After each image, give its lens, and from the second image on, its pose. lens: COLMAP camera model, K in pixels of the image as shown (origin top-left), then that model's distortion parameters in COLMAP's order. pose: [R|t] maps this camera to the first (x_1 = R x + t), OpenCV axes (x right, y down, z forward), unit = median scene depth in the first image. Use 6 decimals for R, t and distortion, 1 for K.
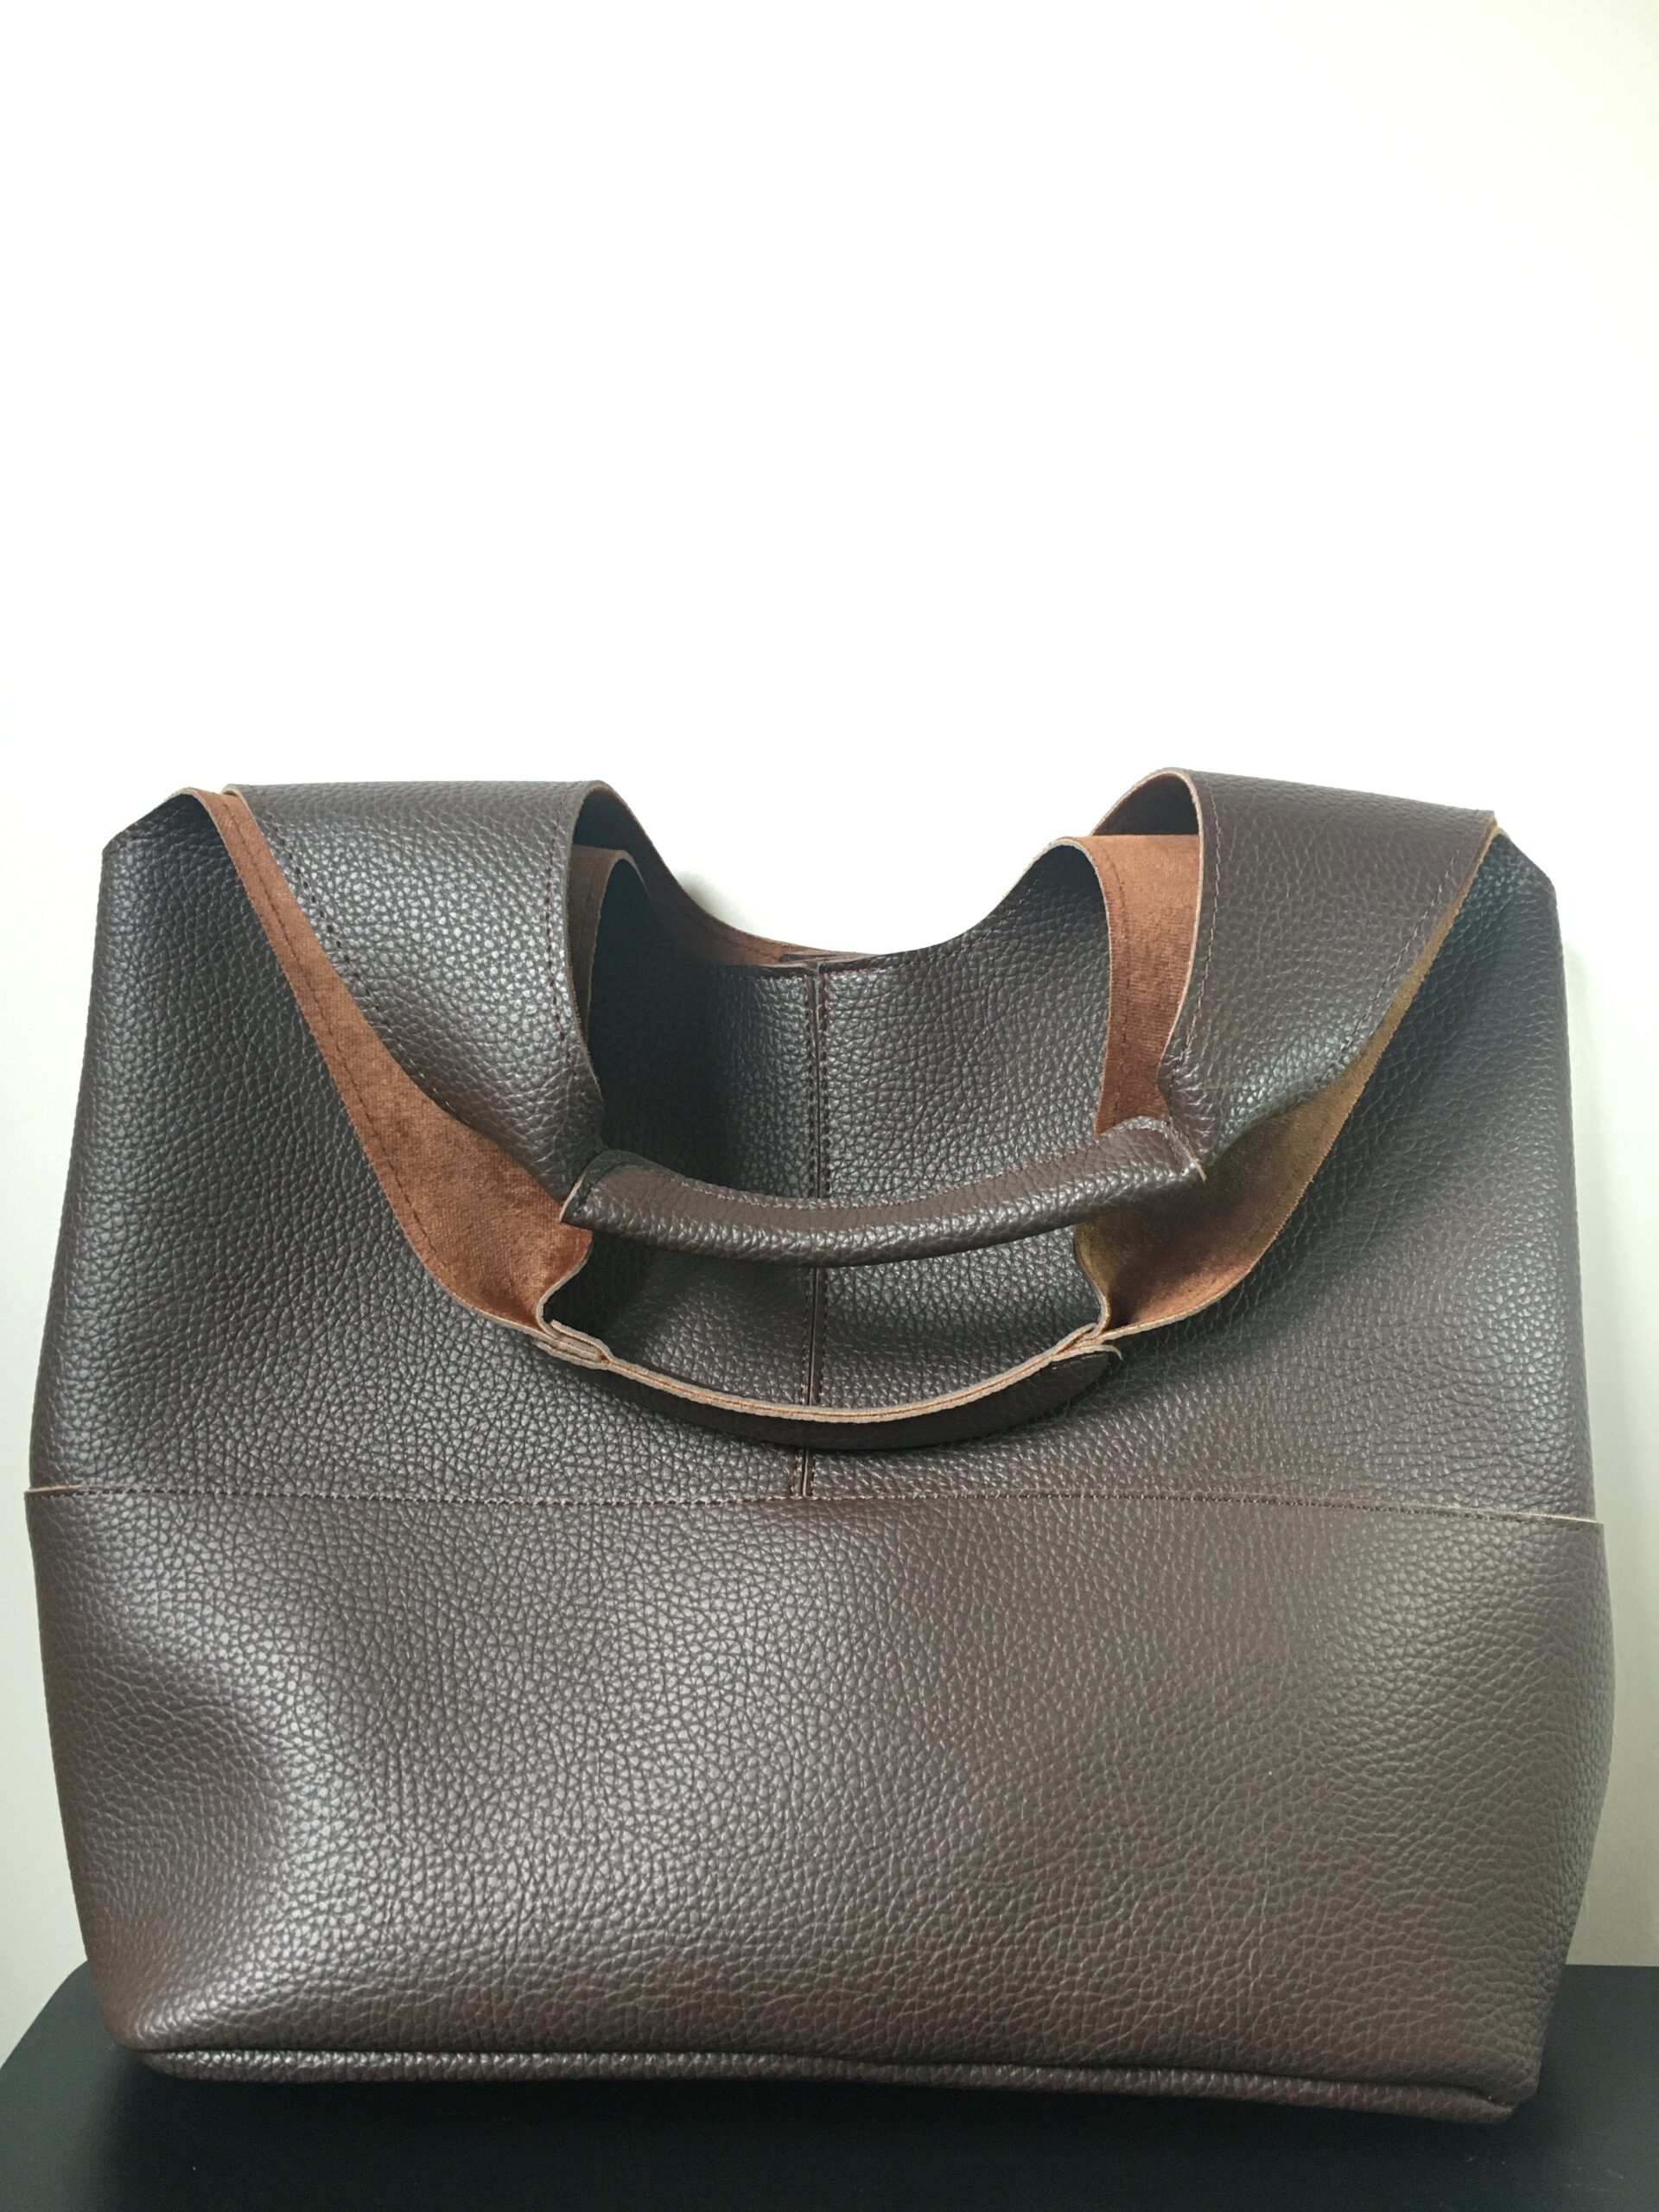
lens RADIAL K [[1949.0, 0, 829.5], [0, 1949.0, 1122.7], [0, 0, 1]] dist [0.060224, -0.101541]
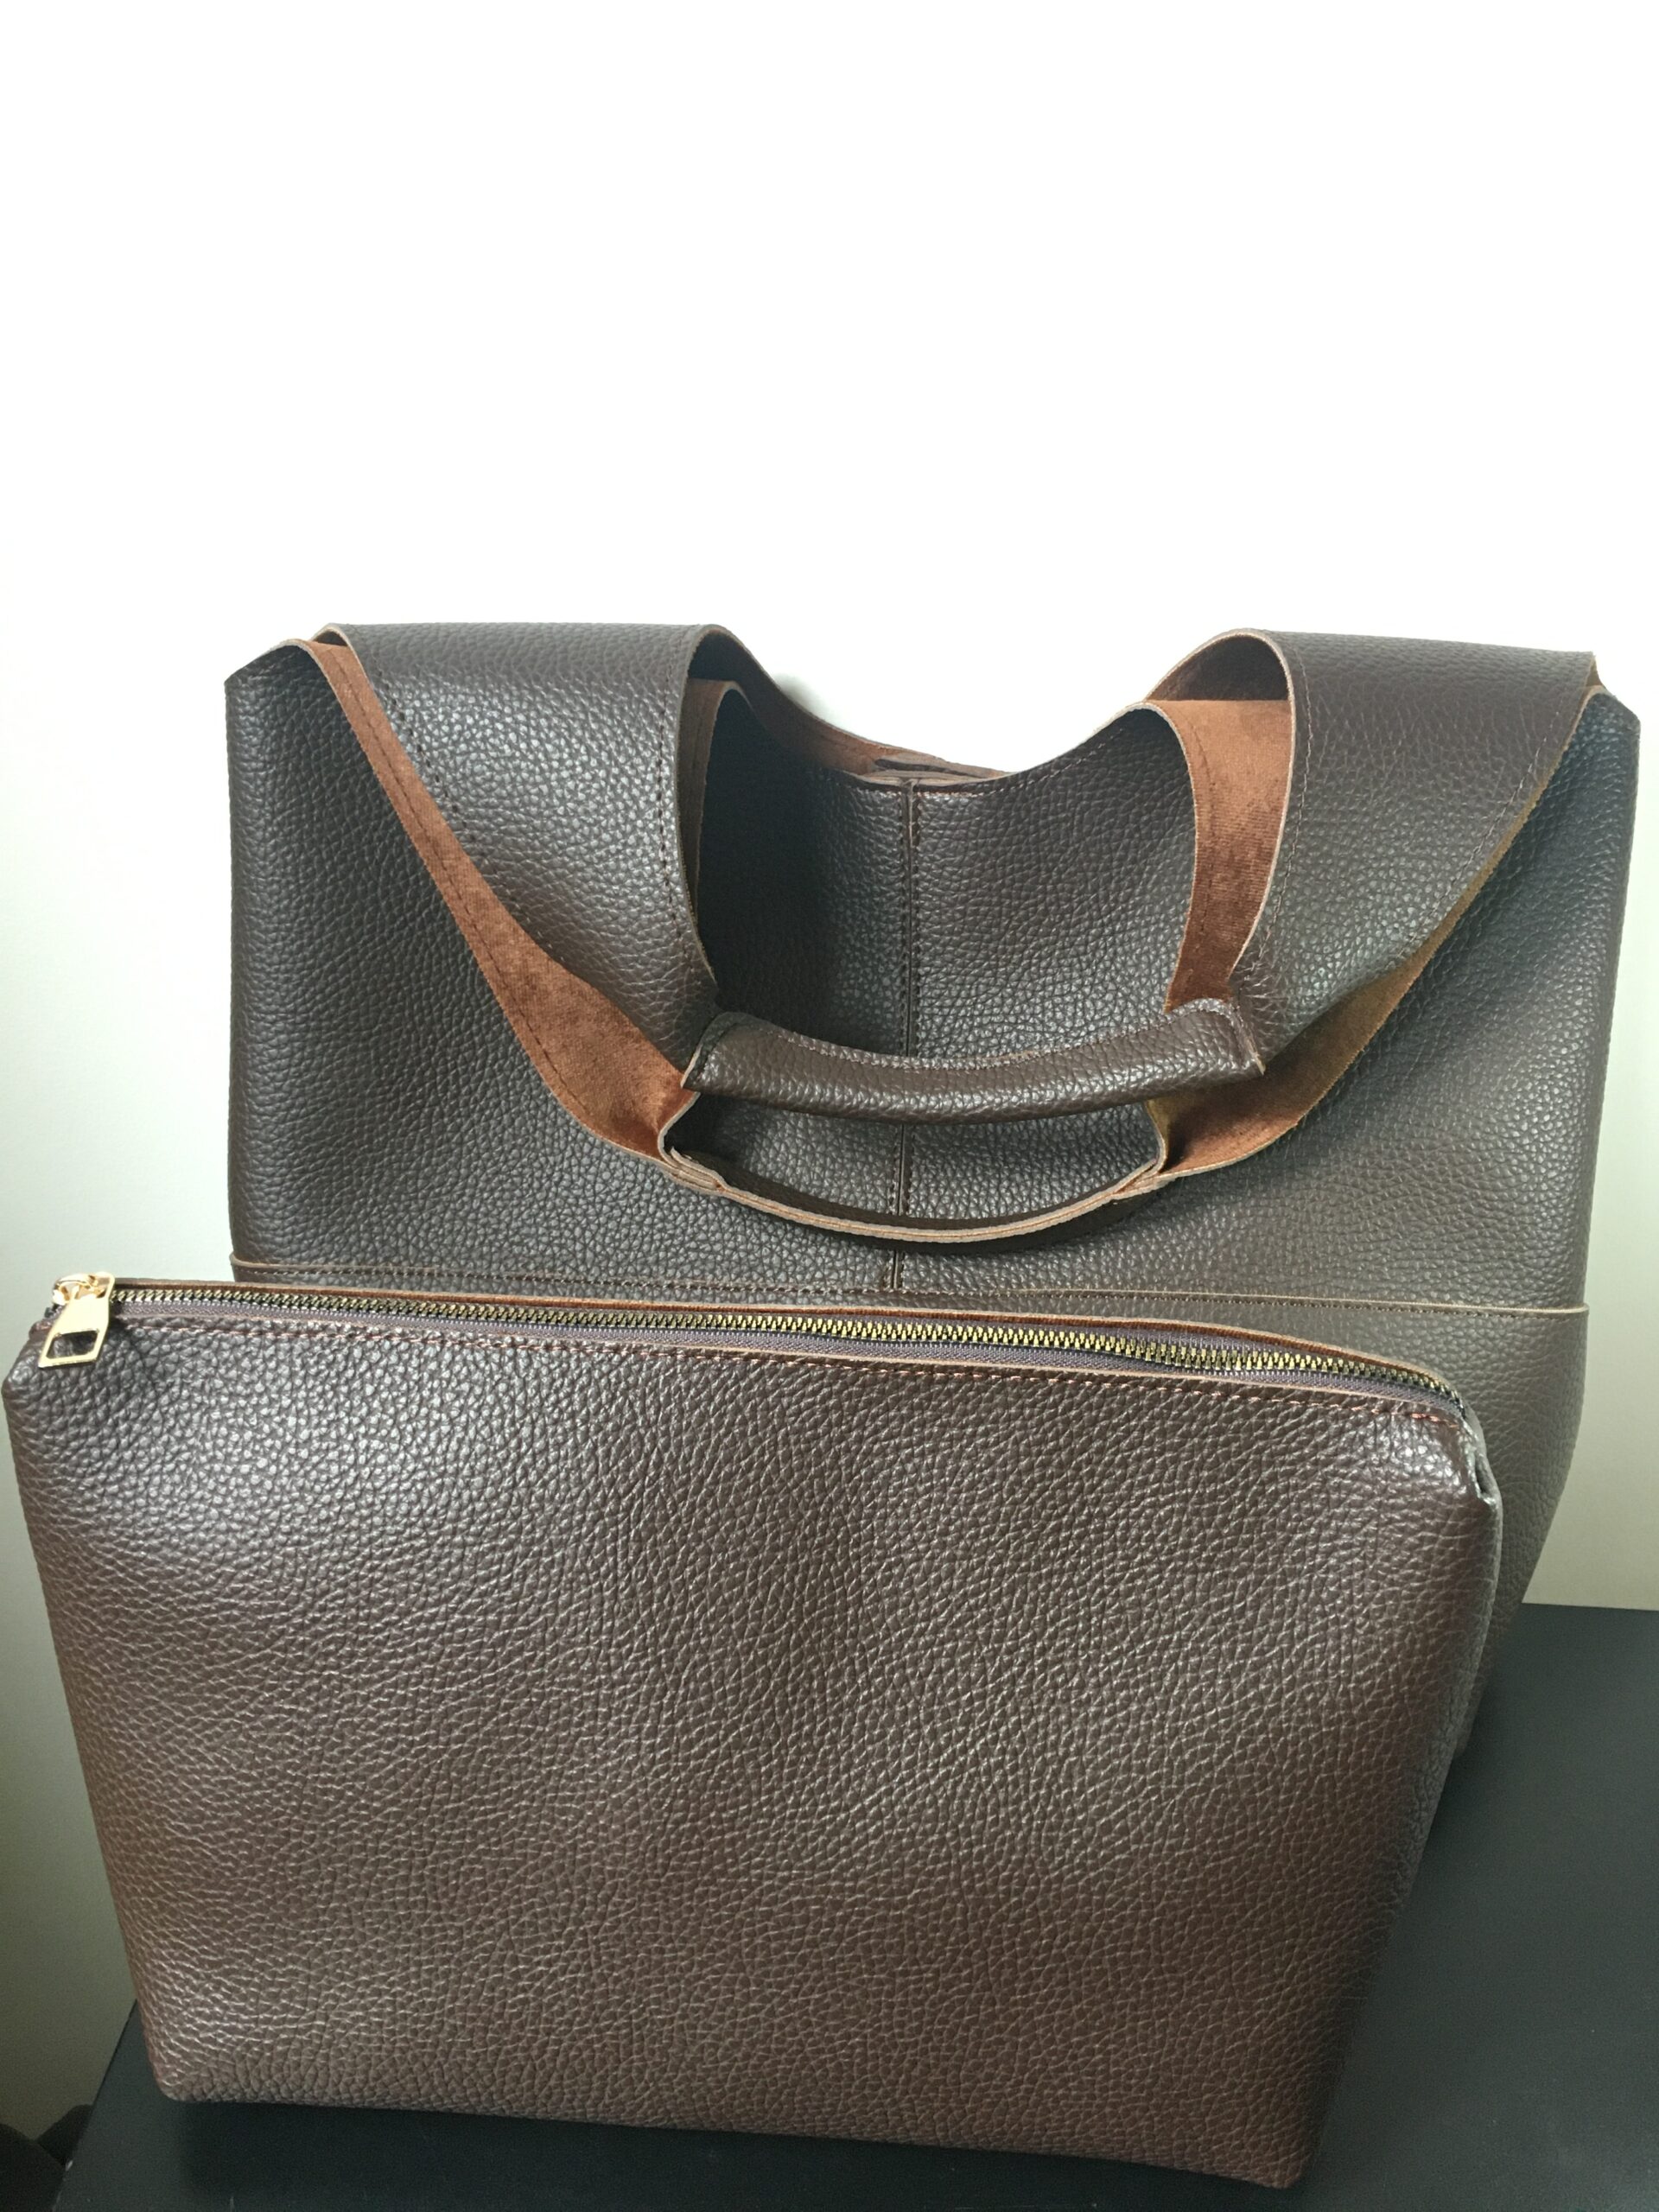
lens RADIAL K [[1949.0, 0, 818.7], [0, 1949.0, 1089.3], [0, 0, 1]] dist [0.060224, -0.101541]
pose [[0.999405, 0.011837, -0.032405, -0.021606], [0.001528, 0.923185, 0.384353, -0.357182], [0.034465, -0.384173, 0.922618, -0.029086]]
